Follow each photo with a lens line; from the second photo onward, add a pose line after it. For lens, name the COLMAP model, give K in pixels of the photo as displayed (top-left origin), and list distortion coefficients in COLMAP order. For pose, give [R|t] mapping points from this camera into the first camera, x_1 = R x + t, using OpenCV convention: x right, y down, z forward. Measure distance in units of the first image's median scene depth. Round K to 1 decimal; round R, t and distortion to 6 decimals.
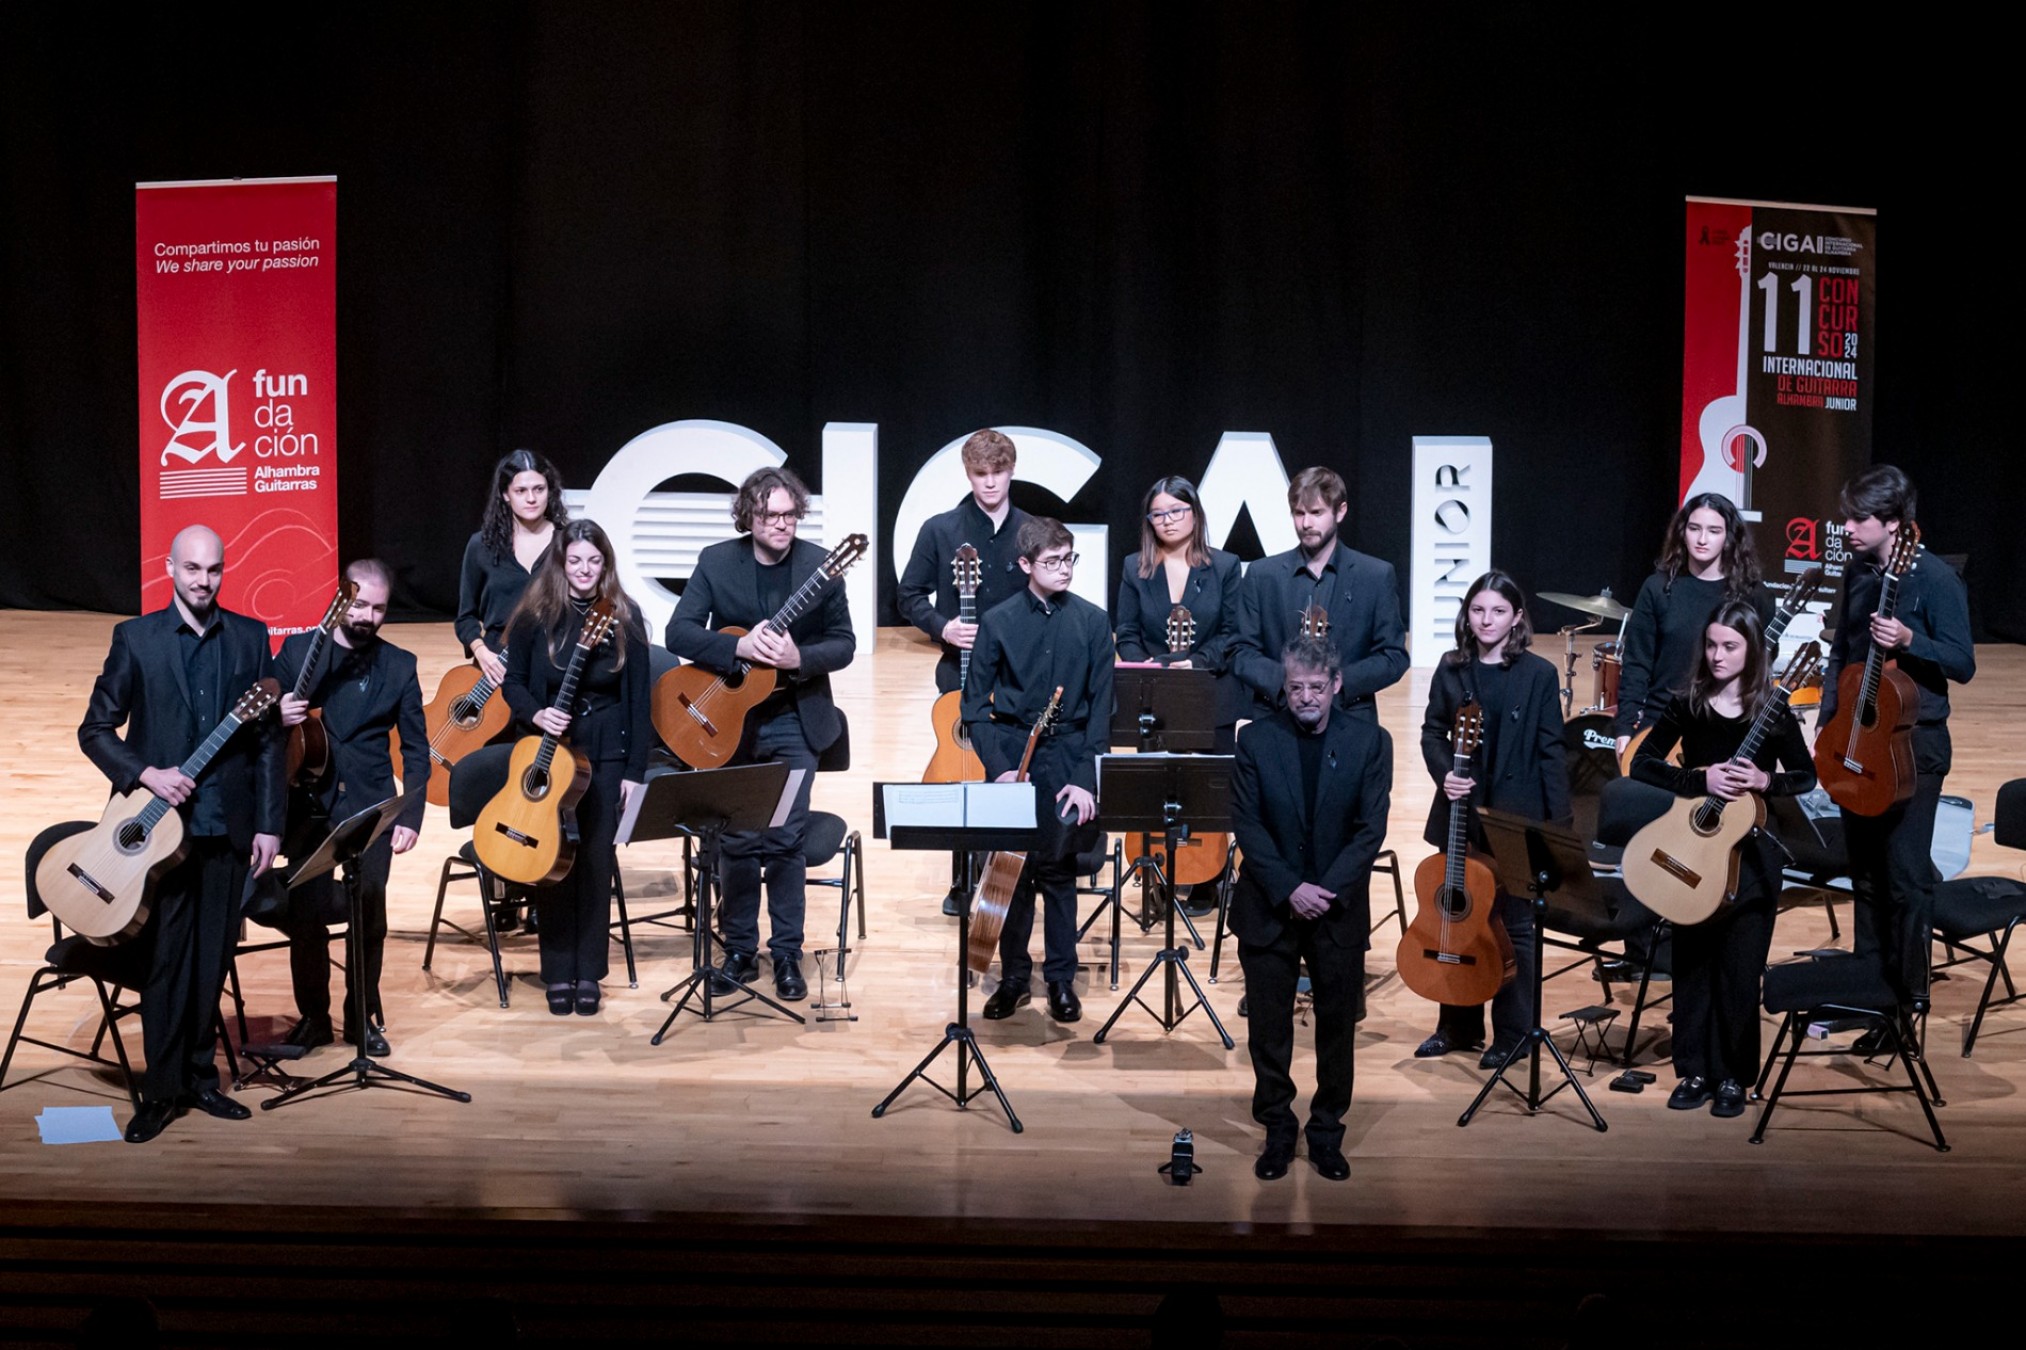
lens RADIAL K [[5809.7, 0, 1129.1], [0, 5809.7, 673.3], [0, 0, 1]] dist [-0.084373, -0.518949]
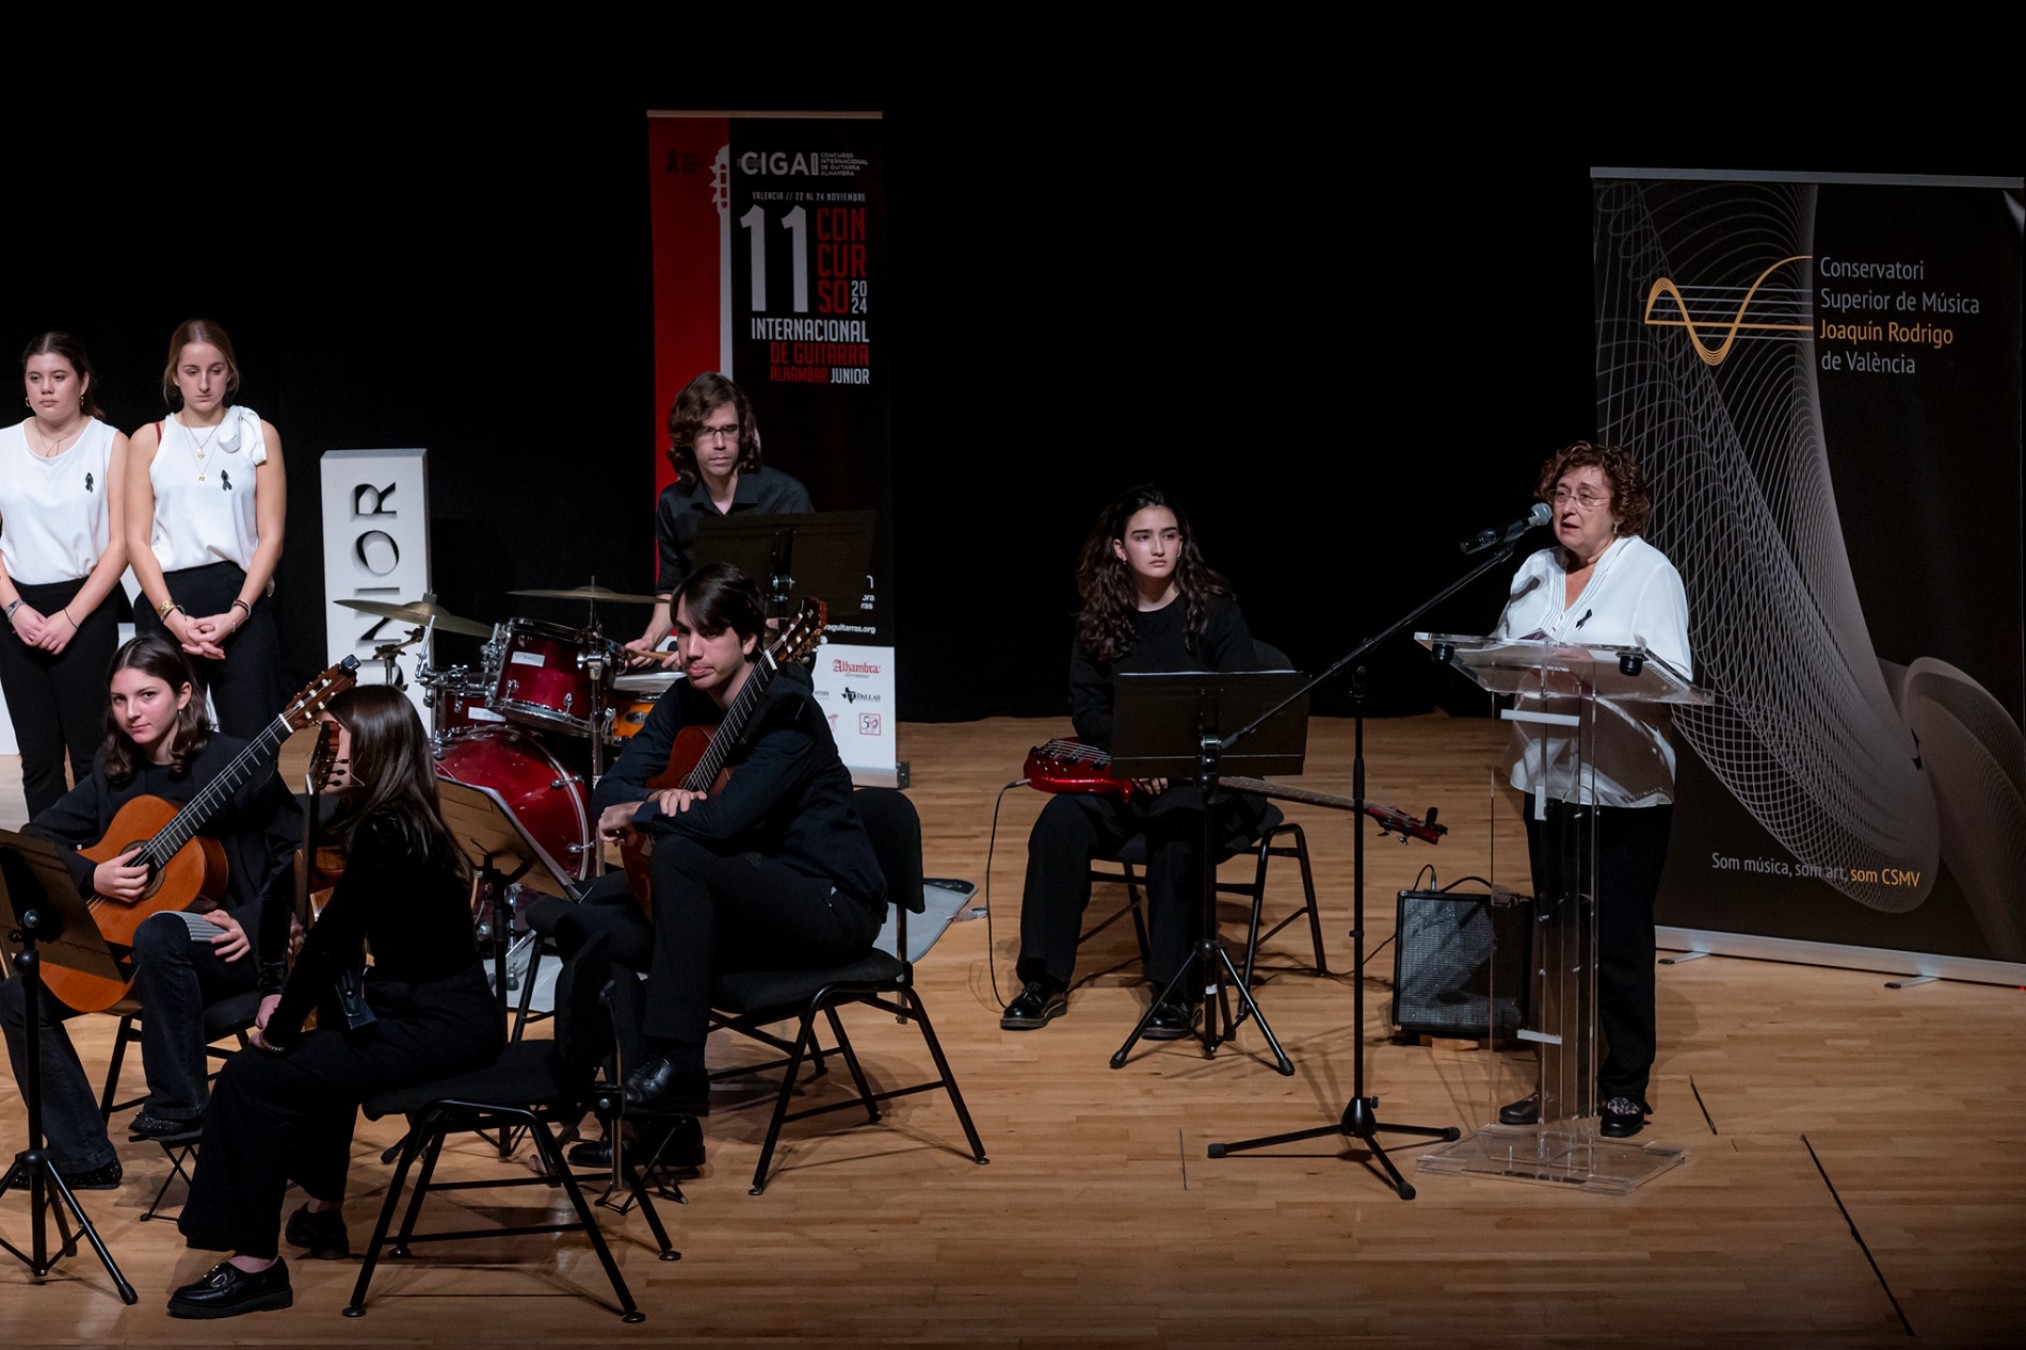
lens RADIAL K [[5759.4, 0, 975.6], [0, 5759.4, 674.9], [0, 0, 1]] dist [-0.085660, -0.407278]
pose [[0.999721, -0.022143, 0.008216, 0.132209], [0.022602, 0.997894, -0.060799, 0.037611], [-0.006853, 0.060968, 0.998116, 0.261428]]
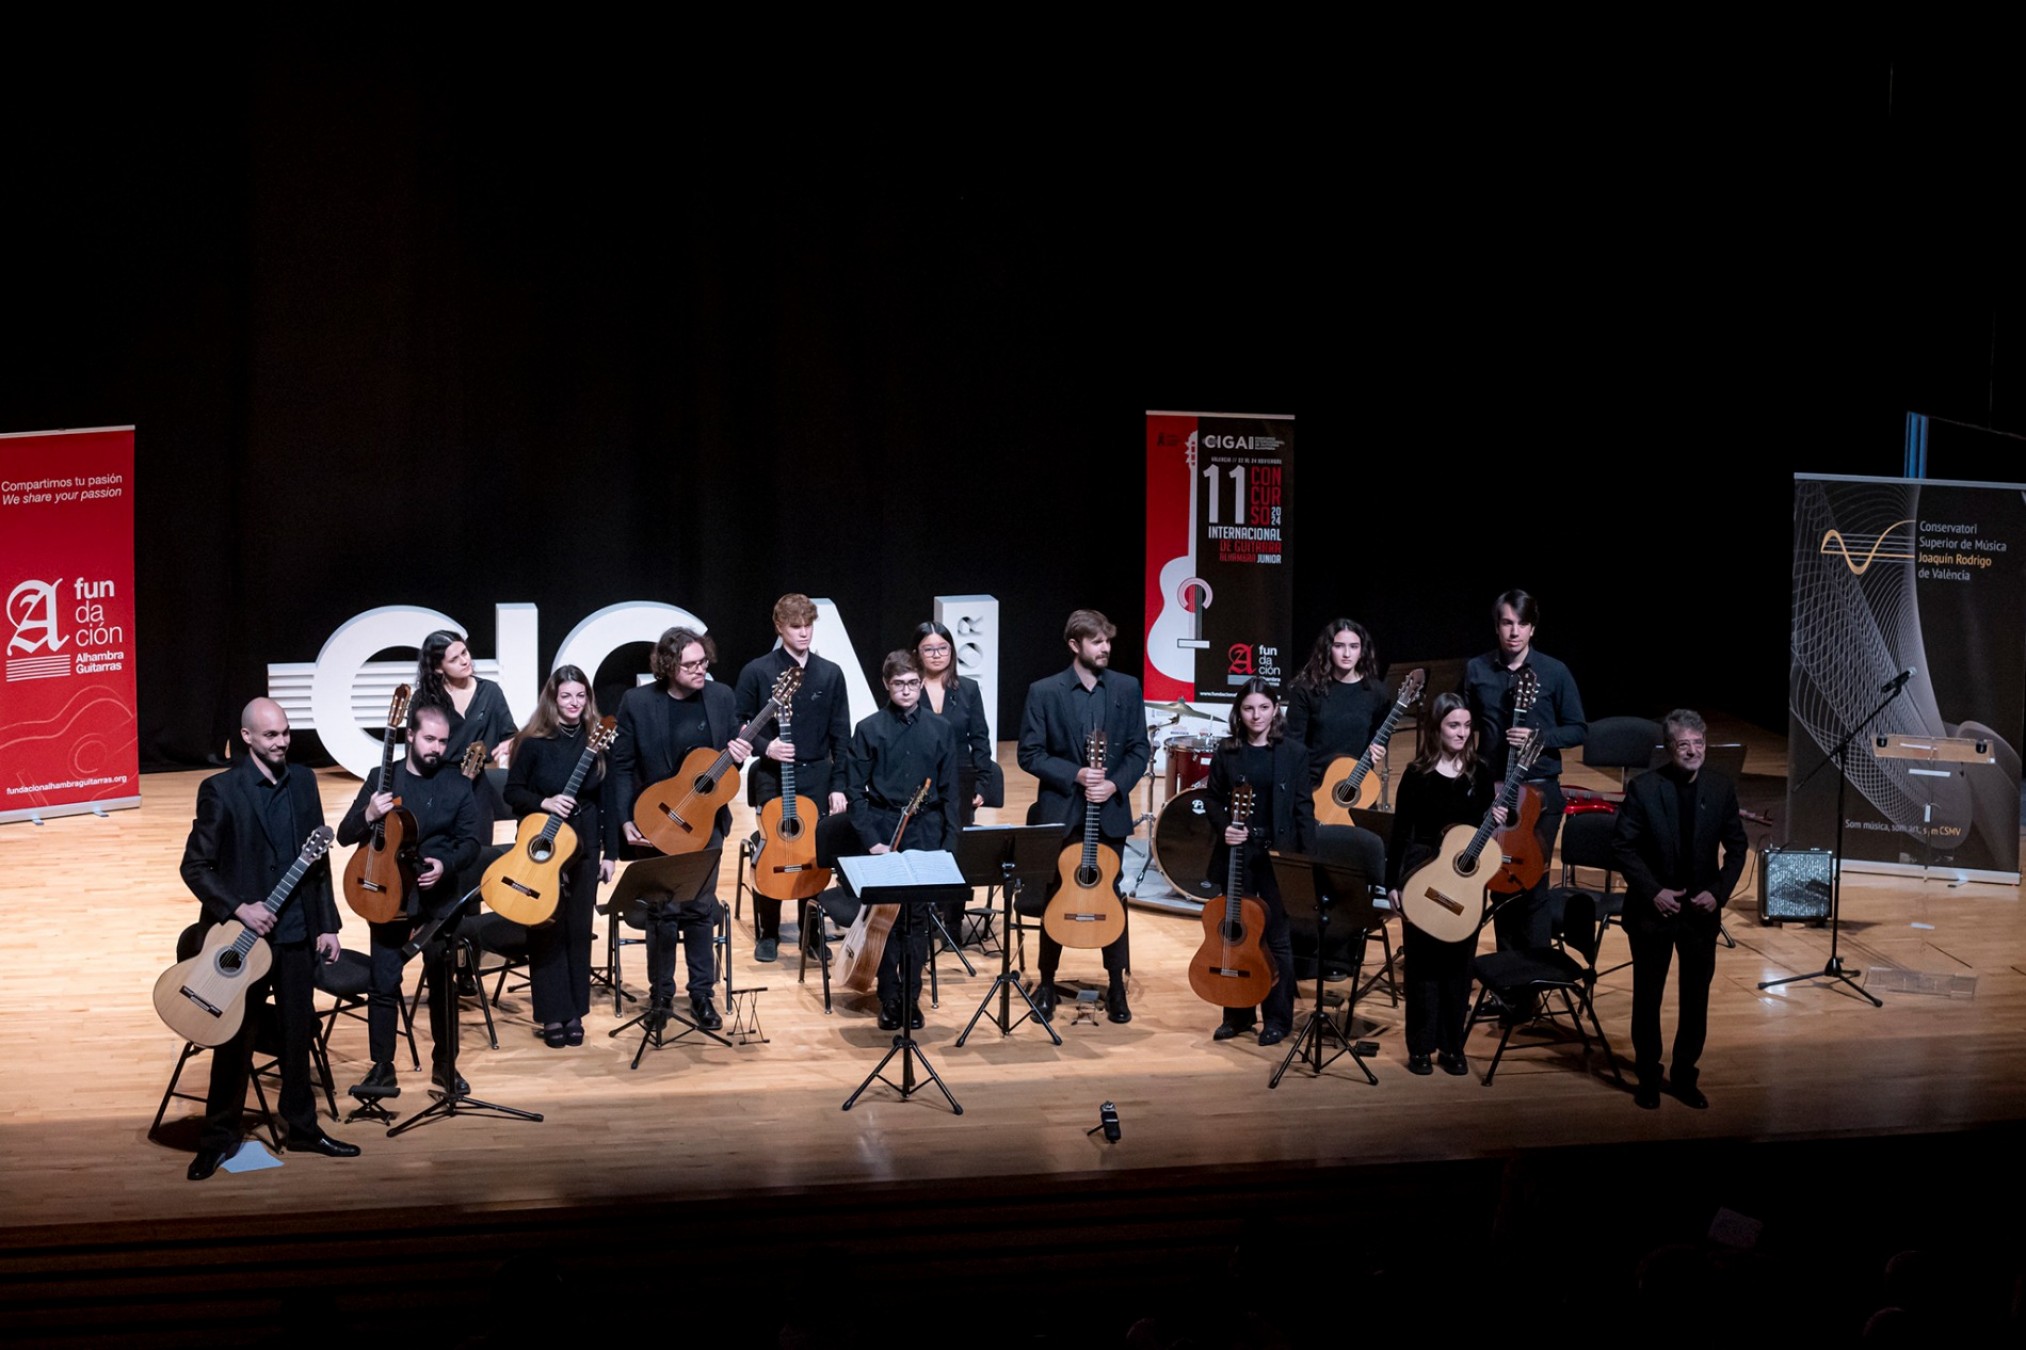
lens RADIAL K [[4306.6, 0, 981.3], [0, 4306.6, 639.6], [0, 0, 1]] dist [-0.089433, -0.024879]
pose [[0.971833, -0.040788, 0.232114, -0.179389], [0.050051, 0.998162, -0.034159, 0.003737], [-0.230294, 0.044814, 0.972089, 0.031847]]
